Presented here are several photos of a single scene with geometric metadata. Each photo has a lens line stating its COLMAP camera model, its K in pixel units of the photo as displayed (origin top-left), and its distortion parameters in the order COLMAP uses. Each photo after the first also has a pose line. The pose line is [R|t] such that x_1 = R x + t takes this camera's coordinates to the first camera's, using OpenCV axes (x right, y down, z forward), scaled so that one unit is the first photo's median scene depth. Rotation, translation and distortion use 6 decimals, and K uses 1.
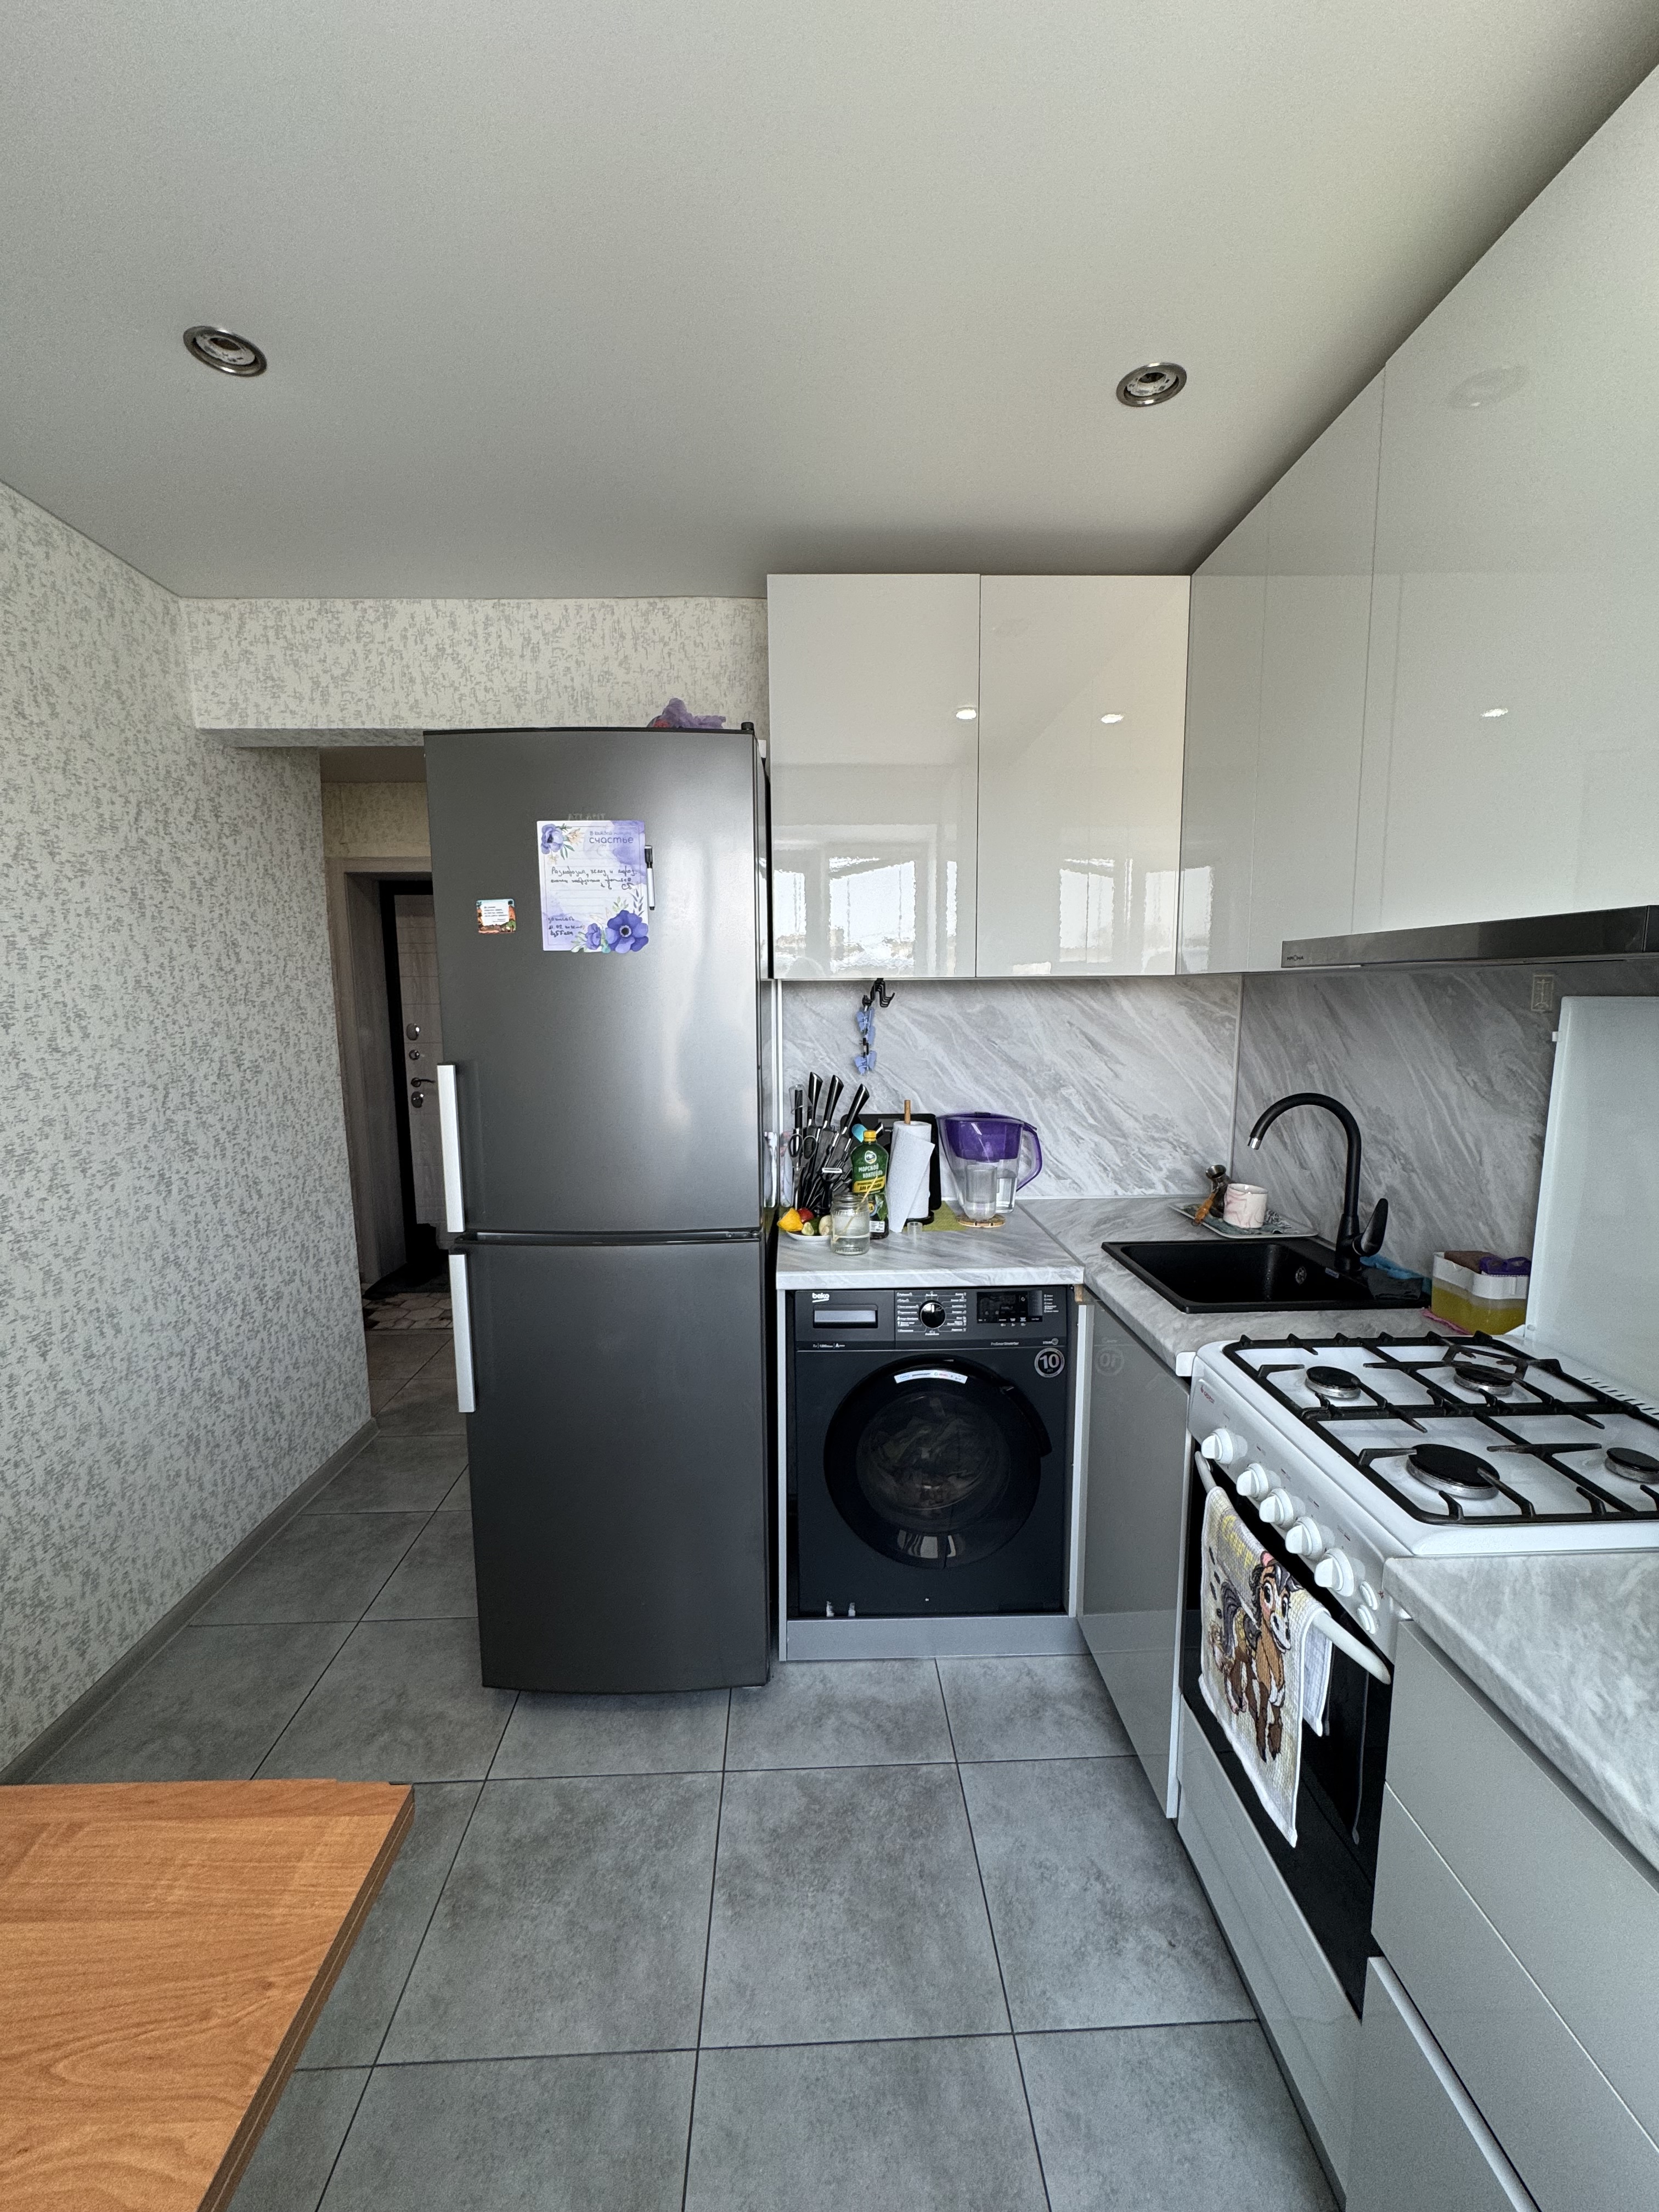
lens RADIAL K [[881.2, 0, 831.7], [0, 881.2, 1102.5], [0, 0, 1]] dist [-0.002697, 0.000497]
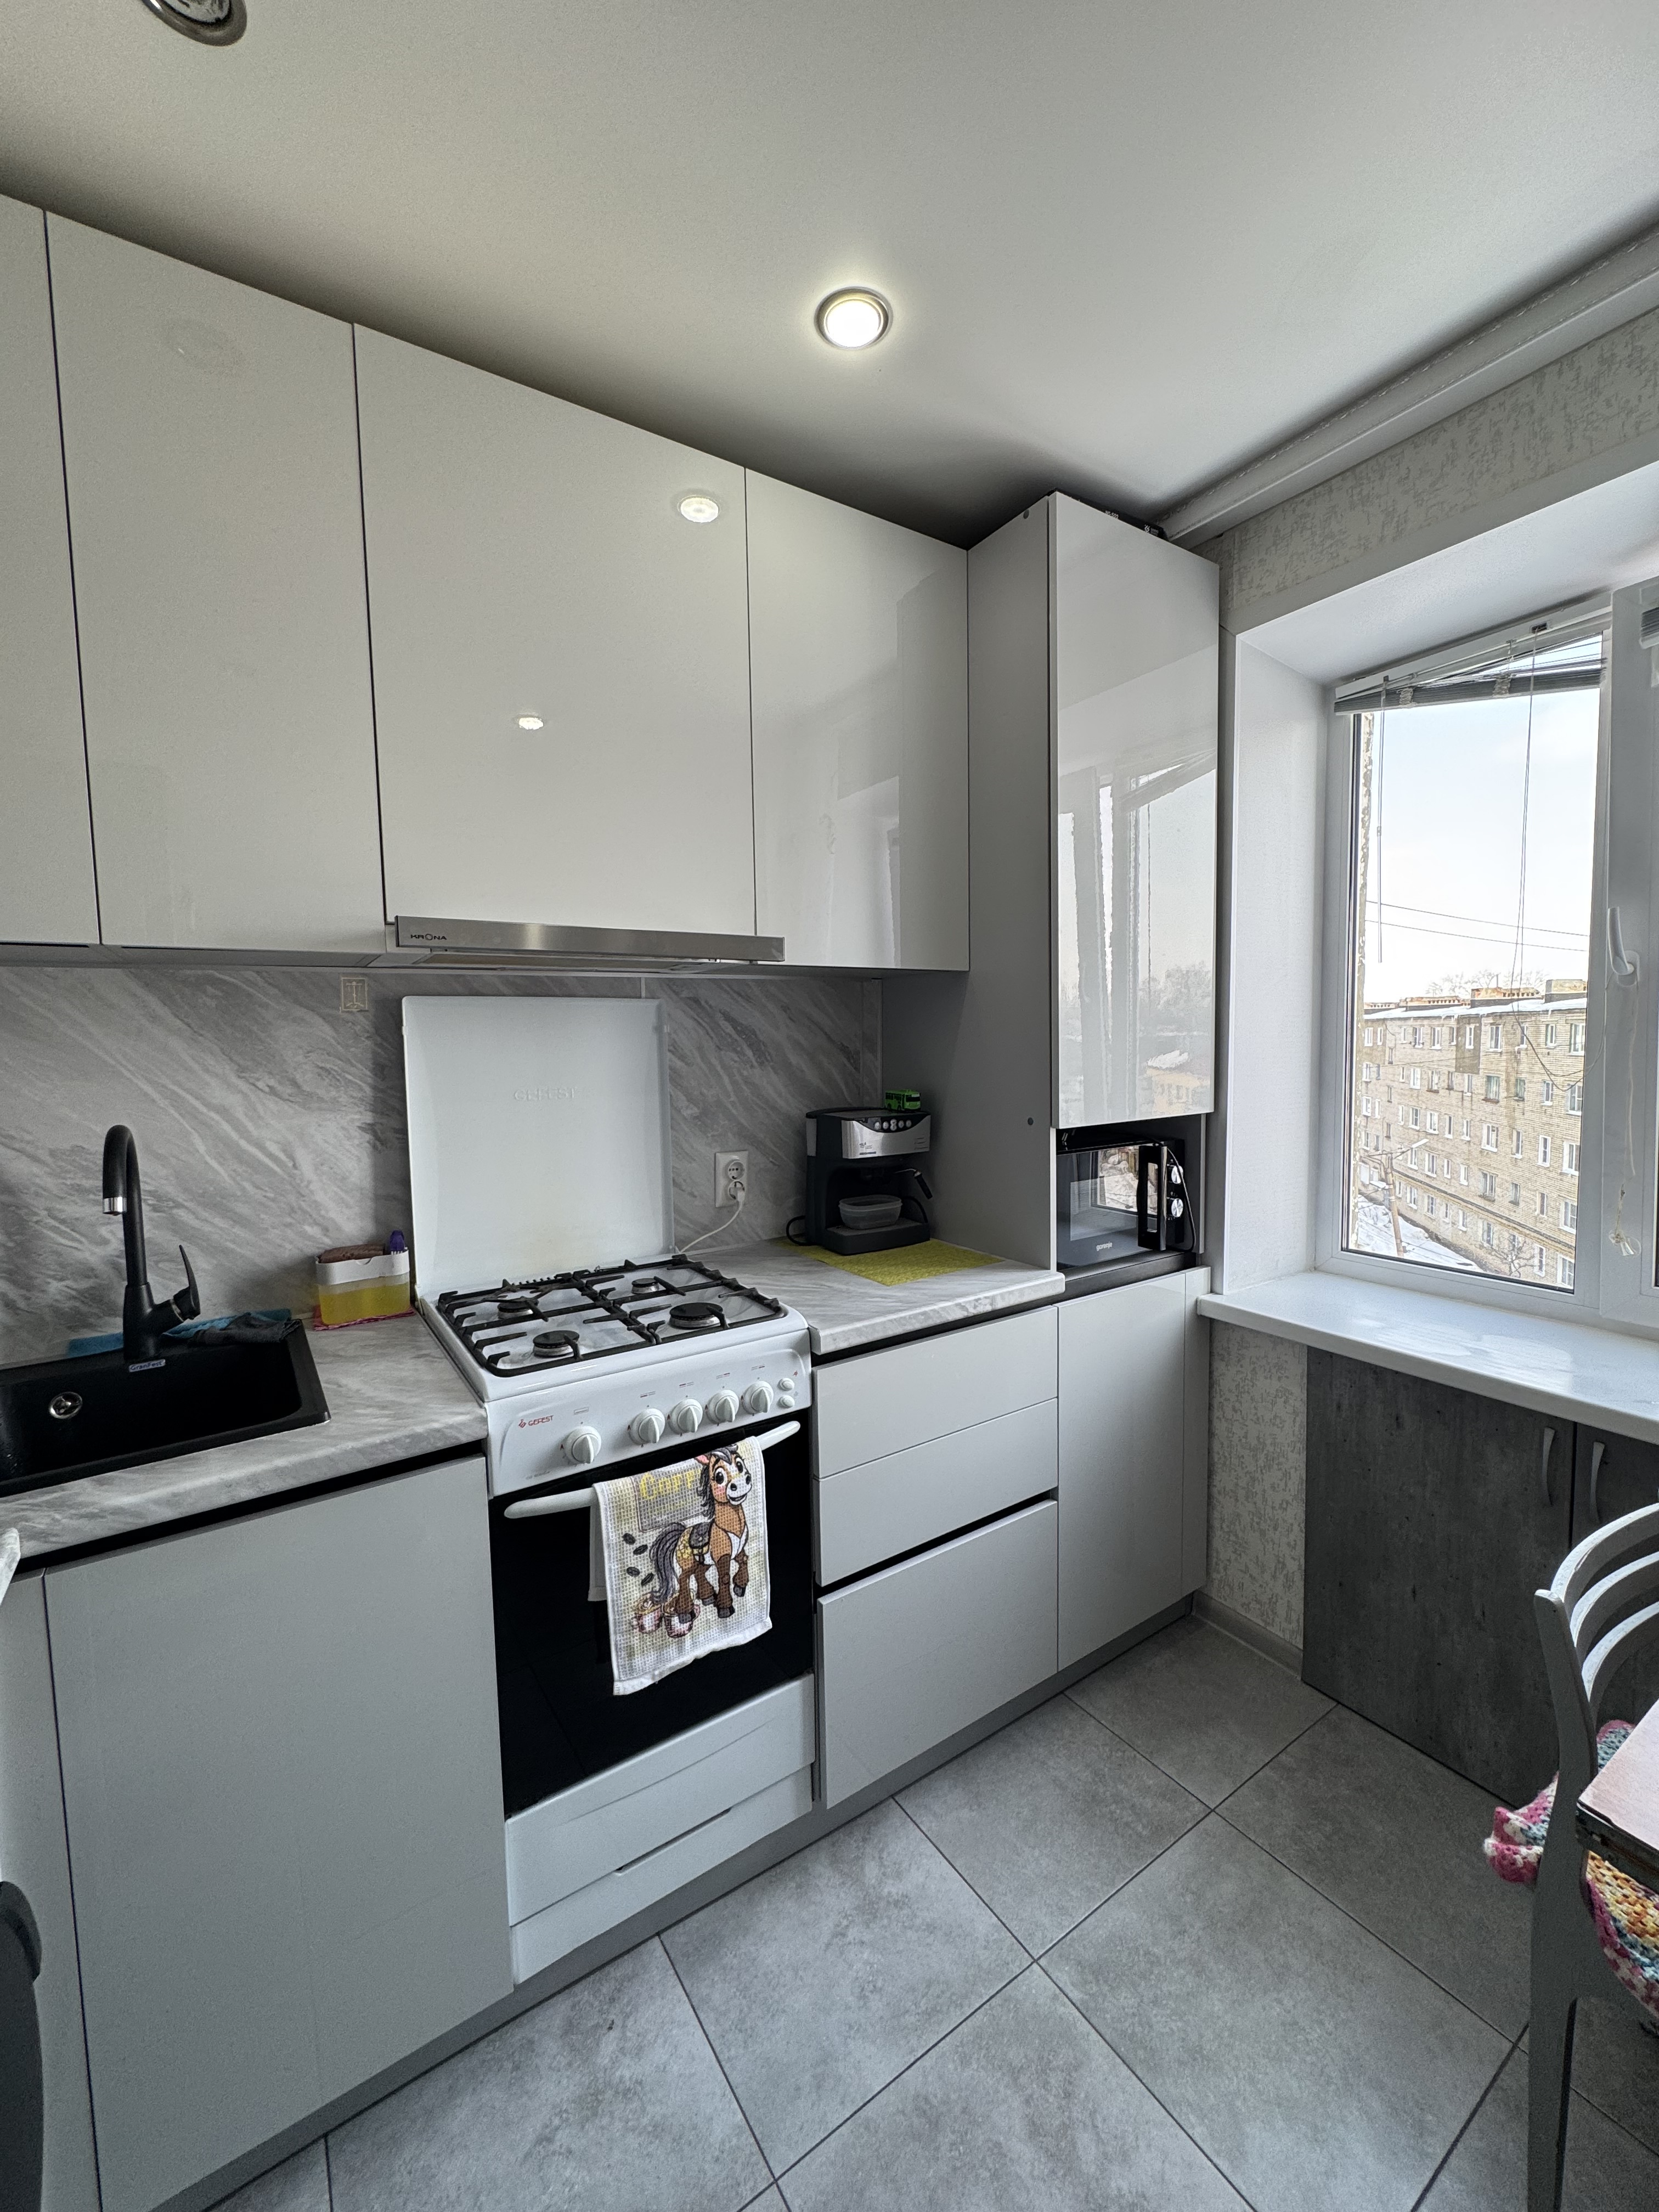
lens RADIAL K [[881.2, 0, 829.4], [0, 881.2, 1103.9], [0, 0, 1]] dist [-0.002697, 0.000497]
pose [[-0.520586, -0.047255, 0.852501, -0.396871], [0.129866, 0.982467, 0.133763, -0.053254], [-0.843875, 0.180346, -0.505321, 0.962975]]
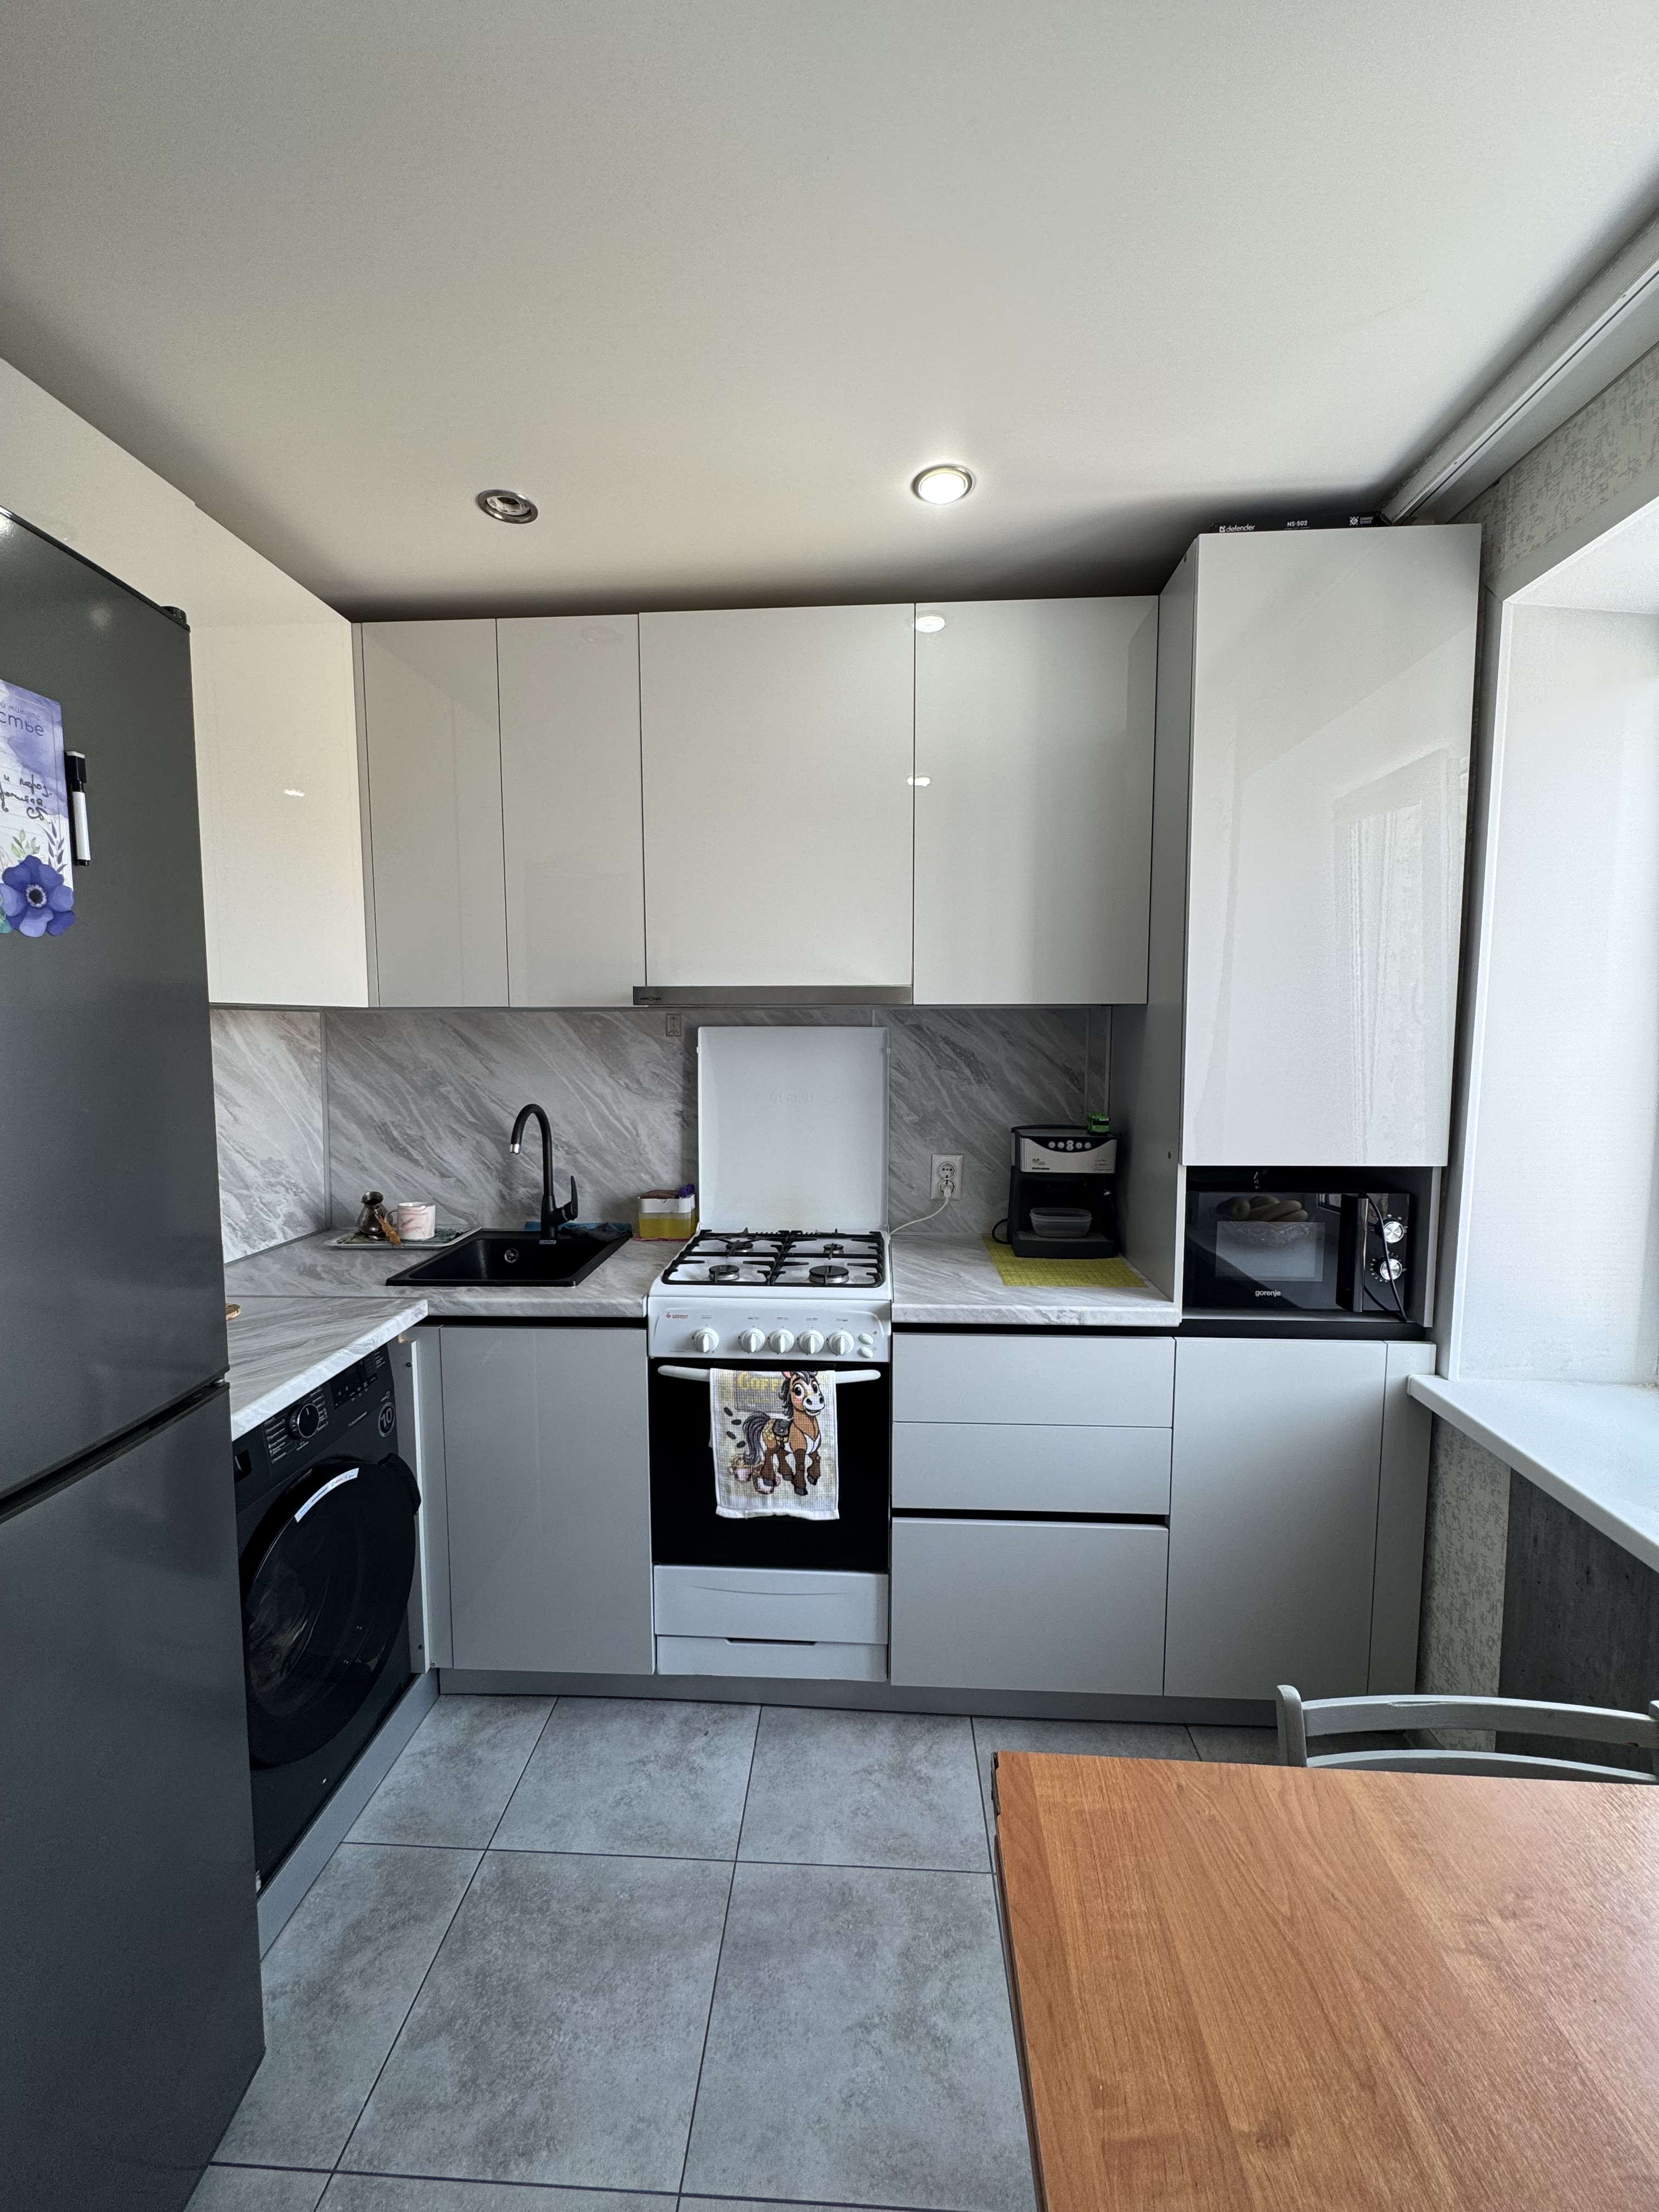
lens RADIAL K [[881.2, 0, 830.5], [0, 881.2, 1103.8], [0, 0, 1]] dist [-0.002697, 0.000497]
pose [[0.091033, -0.079771, 0.992648, -0.741403], [0.126307, 0.989661, 0.067947, -0.047017], [-0.987805, 0.119193, 0.100167, 0.497527]]
